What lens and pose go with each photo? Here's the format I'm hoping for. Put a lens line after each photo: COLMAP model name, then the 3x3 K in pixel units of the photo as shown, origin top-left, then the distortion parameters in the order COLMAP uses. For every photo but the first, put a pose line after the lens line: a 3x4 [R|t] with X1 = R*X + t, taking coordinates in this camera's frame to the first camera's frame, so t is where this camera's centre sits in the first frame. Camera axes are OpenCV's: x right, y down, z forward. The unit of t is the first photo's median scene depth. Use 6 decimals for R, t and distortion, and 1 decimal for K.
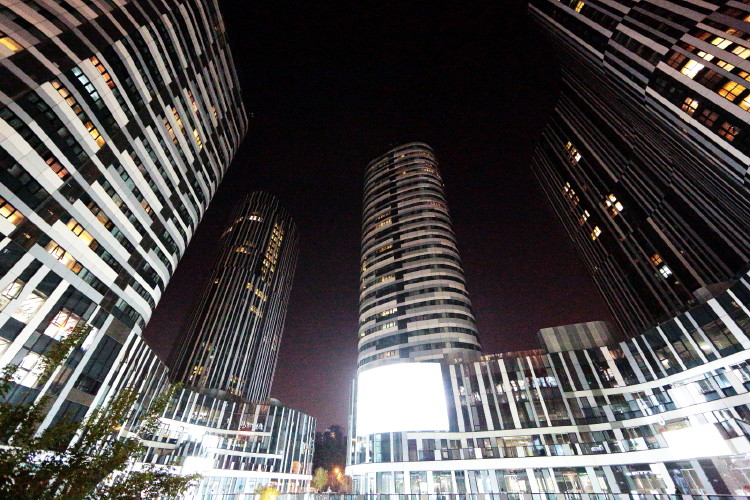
lens RADIAL K [[292.6, 0, 375.3], [0, 292.6, 247.4], [0, 0, 1]] dist [-0.009699, 0.001279]
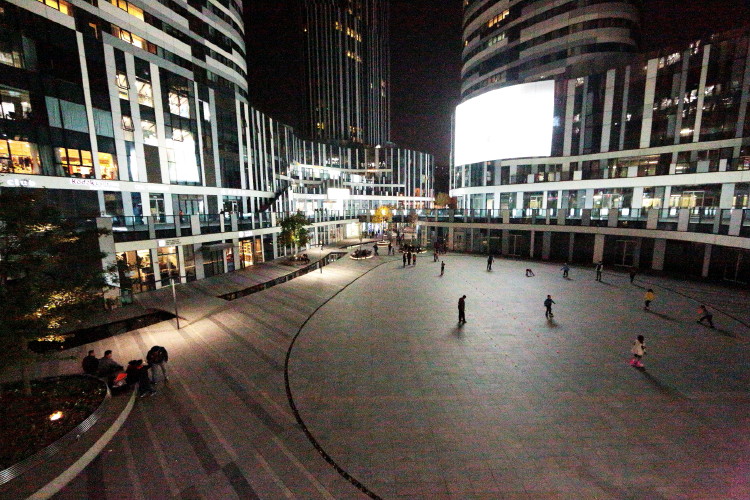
lens RADIAL K [[292.6, 0, 375.7], [0, 292.6, 246.9], [0, 0, 1]] dist [-0.009699, 0.001279]
pose [[0.910388, 0.049880, -0.410738, 0.128939], [0.269709, 0.681271, 0.680534, 0.040794], [0.313769, -0.730330, 0.606768, 0.045890]]
